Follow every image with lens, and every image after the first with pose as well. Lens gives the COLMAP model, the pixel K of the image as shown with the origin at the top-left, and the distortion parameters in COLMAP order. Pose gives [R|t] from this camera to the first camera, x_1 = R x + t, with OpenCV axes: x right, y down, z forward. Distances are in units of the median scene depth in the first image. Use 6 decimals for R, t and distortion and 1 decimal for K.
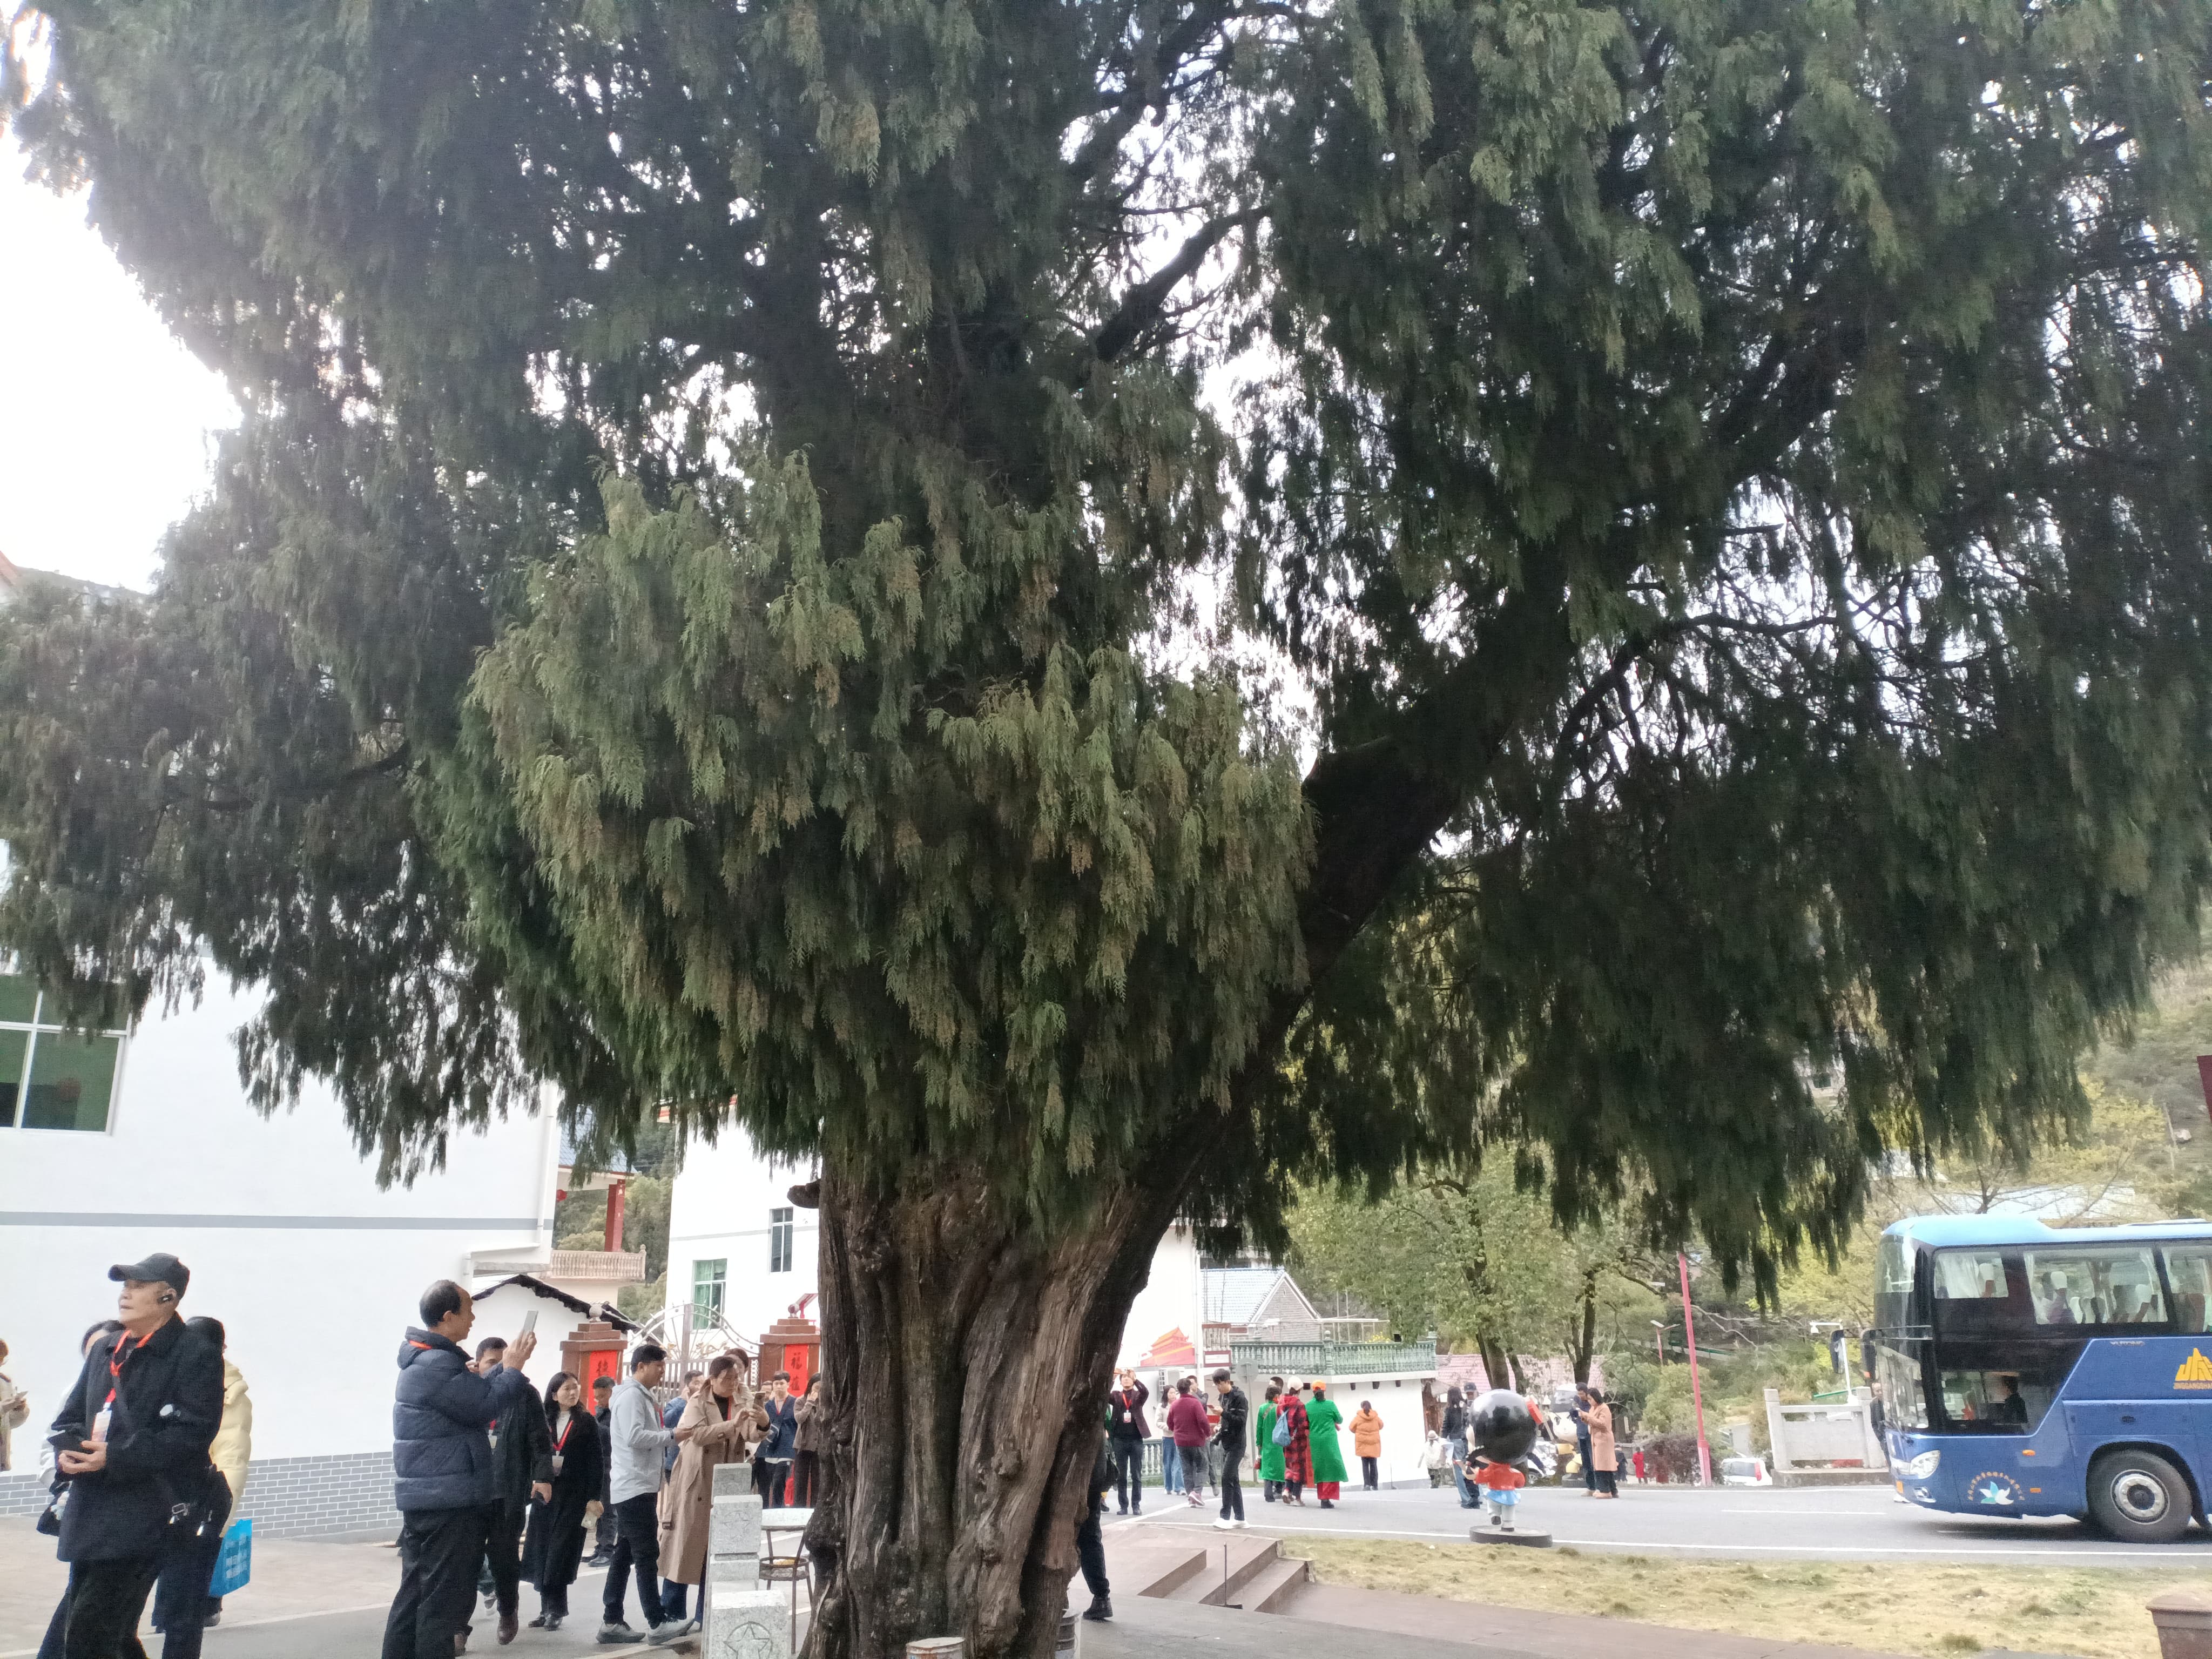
lens RADIAL K [[1644.1, 0, 1104.1], [0, 1644.1, 809.0], [0, 0, 1]] dist [0.075708, -0.071850]
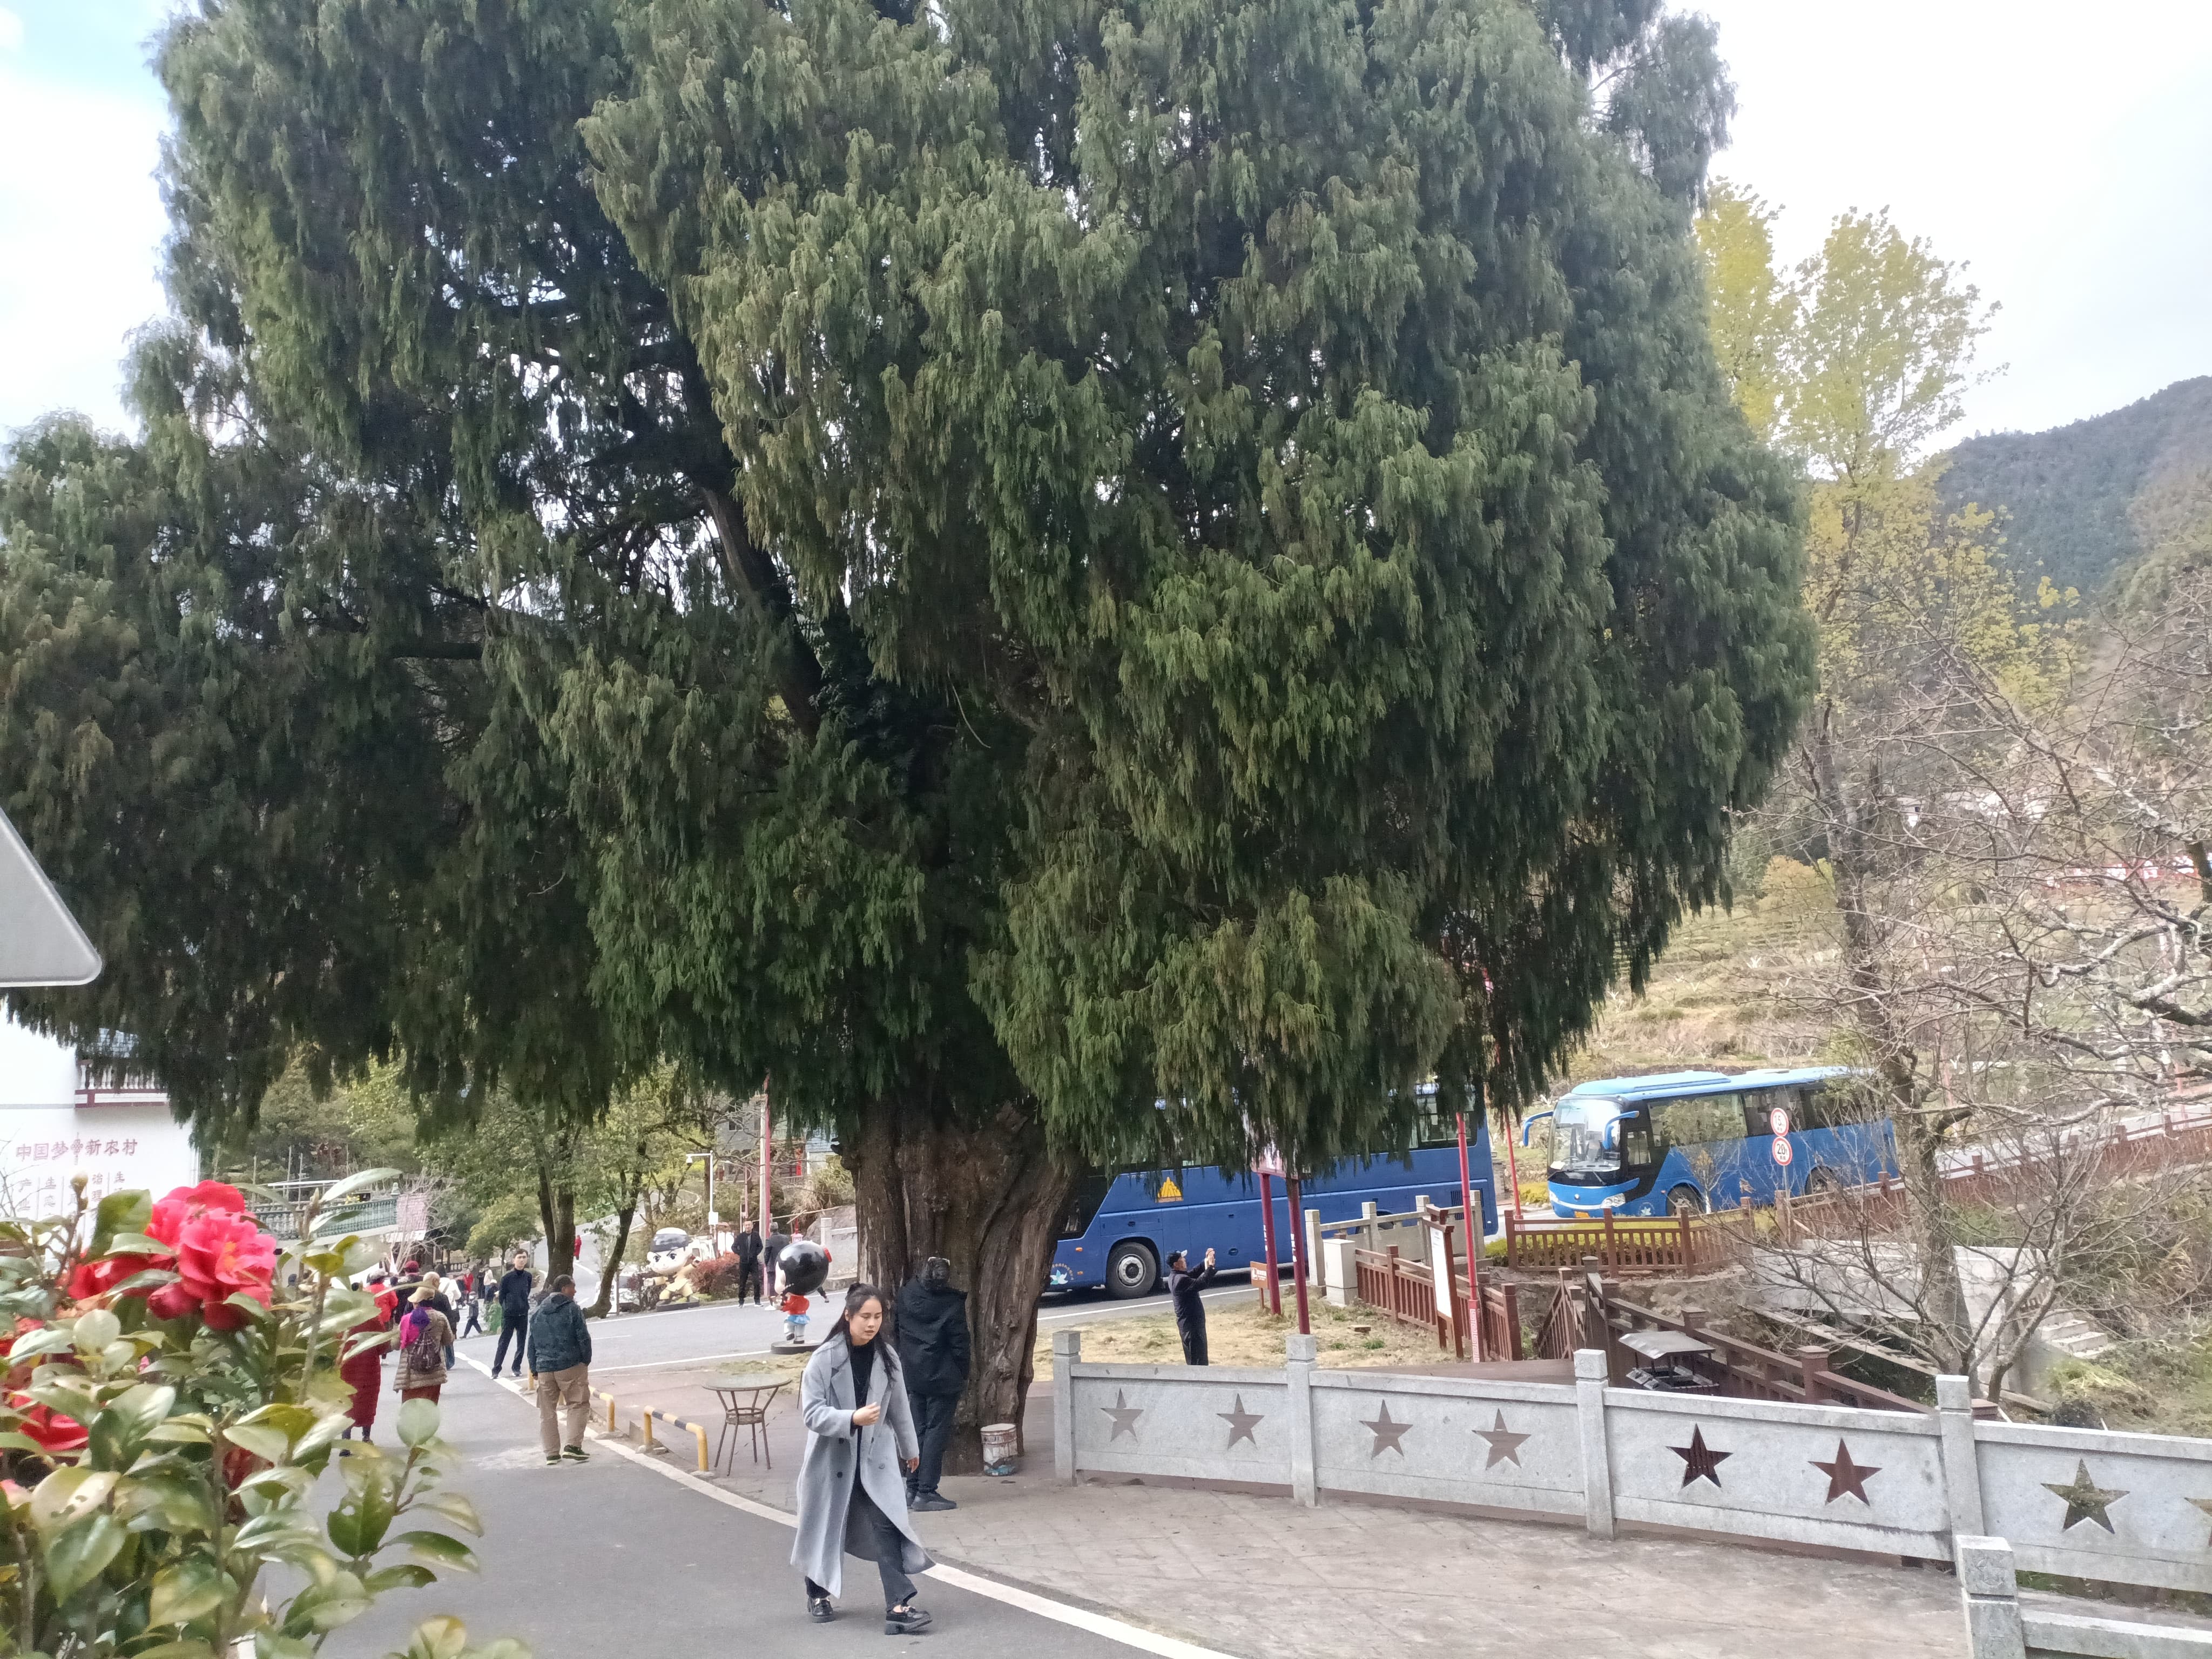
lens RADIAL K [[1651.3, 0, 1098.0], [0, 1651.3, 795.1], [0, 0, 1]] dist [0.069014, -0.061240]
pose [[0.742261, 0.097197, 0.663024, -1.101822], [-0.159477, 0.986619, 0.033901, -0.186638], [-0.650857, -0.130900, 0.747830, -0.219580]]
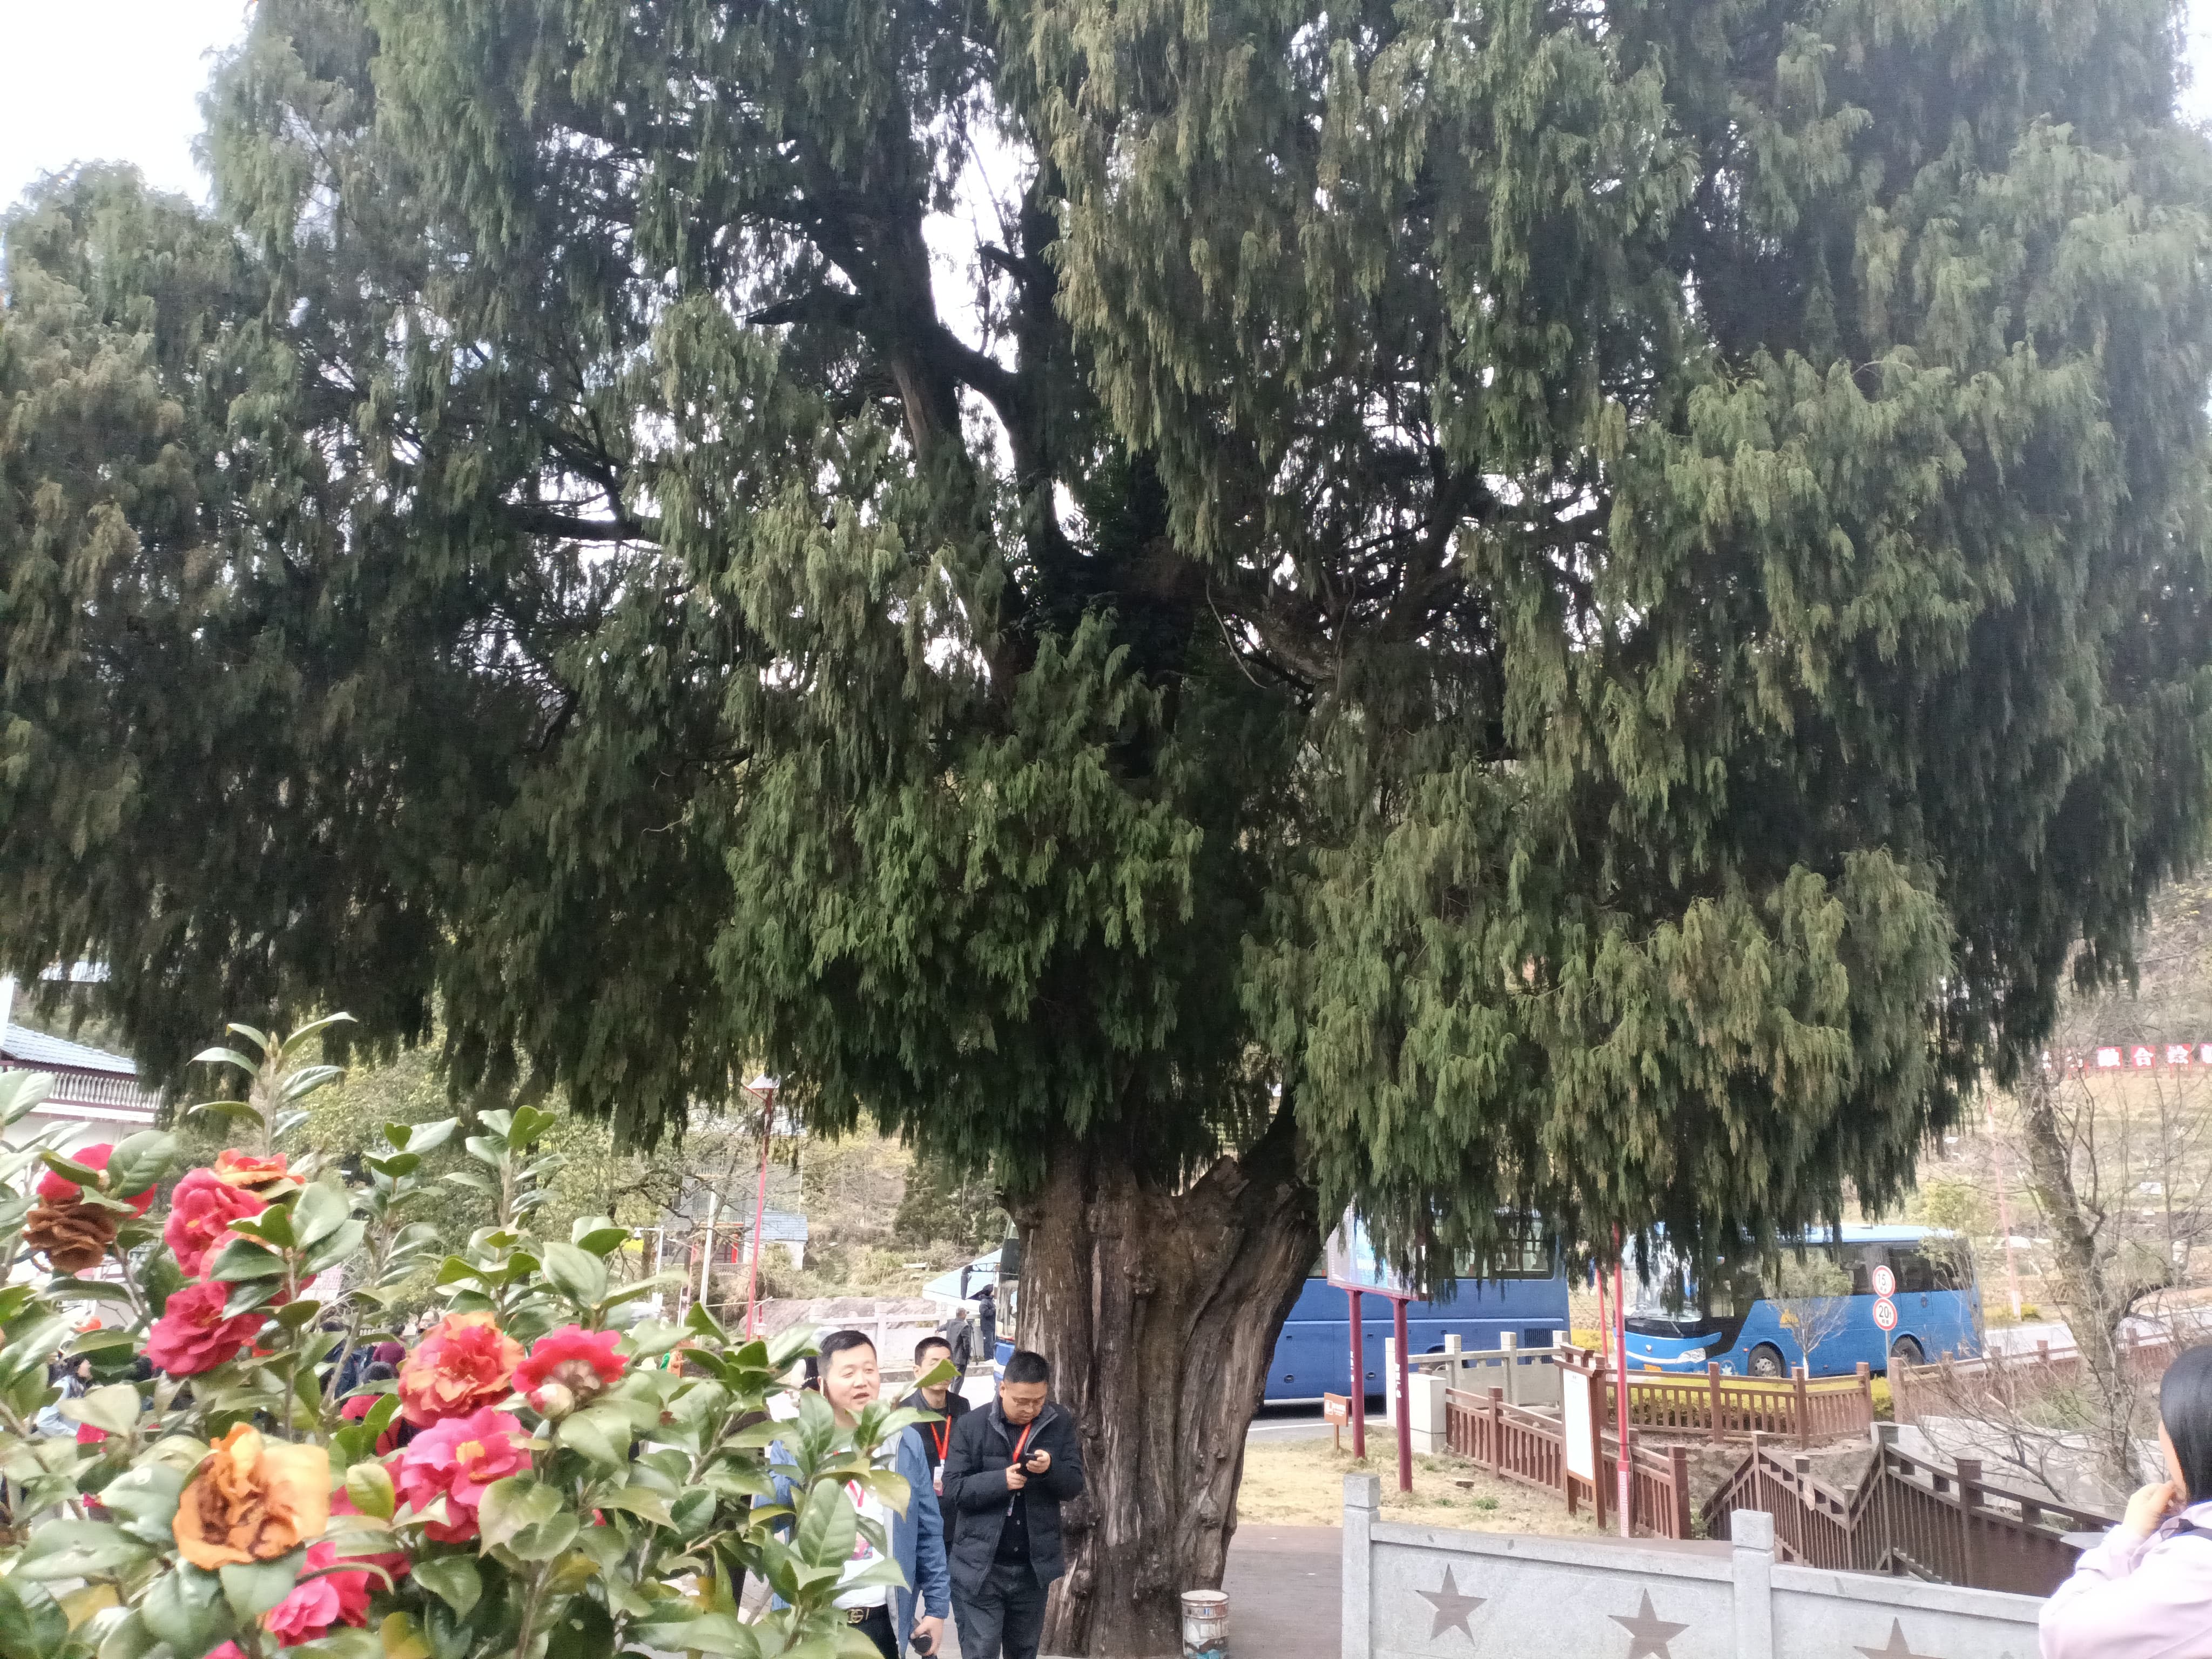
lens RADIAL K [[1642.7, 0, 1104.3], [0, 1642.7, 789.8], [0, 0, 1]] dist [0.083803, -0.096853]
pose [[0.710434, 0.206327, 0.672840, -1.025158], [-0.243631, 0.969046, -0.039916, -0.016211], [-0.660249, -0.135567, 0.738711, 0.191285]]
